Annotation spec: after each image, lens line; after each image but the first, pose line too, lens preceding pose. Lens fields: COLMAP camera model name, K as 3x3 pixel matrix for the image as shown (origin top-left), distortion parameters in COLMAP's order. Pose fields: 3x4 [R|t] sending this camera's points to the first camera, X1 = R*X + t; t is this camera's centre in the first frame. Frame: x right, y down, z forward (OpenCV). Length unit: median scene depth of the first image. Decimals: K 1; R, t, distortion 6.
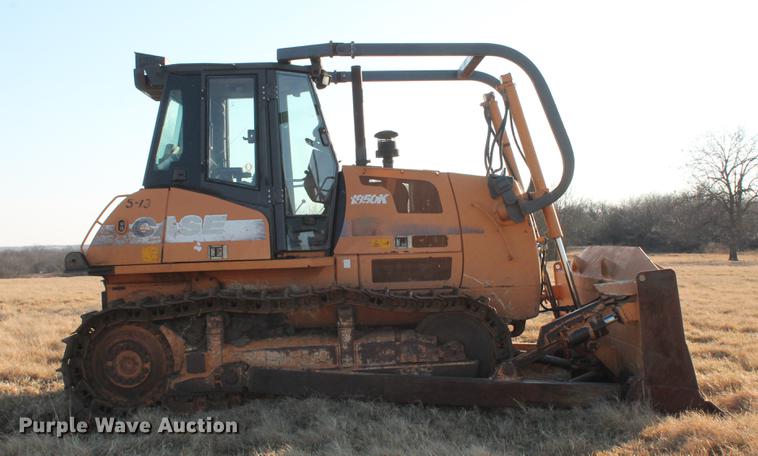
lens RADIAL K [[981.4, 0, 379.0], [0, 981.4, 228.0], [0, 0, 1]] dist [-0.013634, -0.018396]
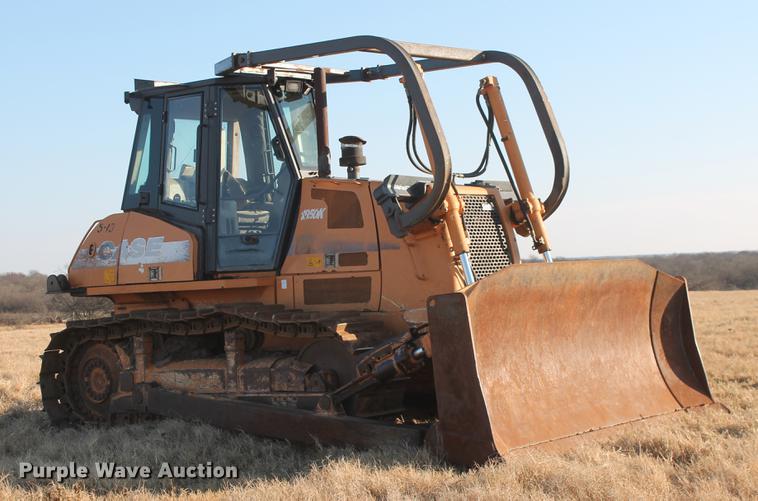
lens RADIAL K [[1318.4, 0, 379.0], [0, 1318.4, 250.5], [0, 0, 1]] dist [0.271394, -0.005652]
pose [[0.764948, -0.016266, -0.643886, 0.899568], [0.032274, 0.999393, 0.013095, -0.010089], [0.643283, -0.030798, 0.765009, 0.095853]]
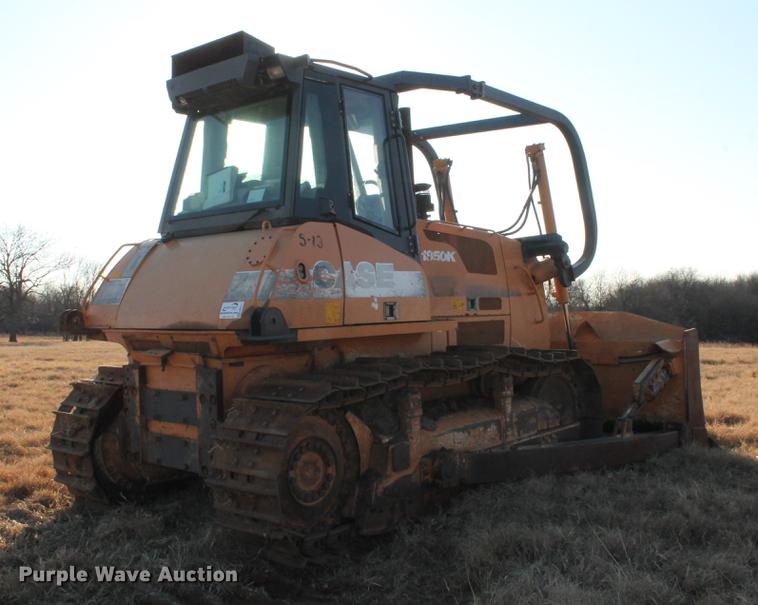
lens RADIAL K [[827.4, 0, 379.0], [0, 827.4, 302.5], [0, 0, 1]] dist [-0.060089, -0.003604]
pose [[0.680773, 0.019287, 0.732241, -0.646715], [-0.007665, 0.999786, -0.019208, 0.030394], [-0.732455, 0.007464, 0.680775, 0.563640]]
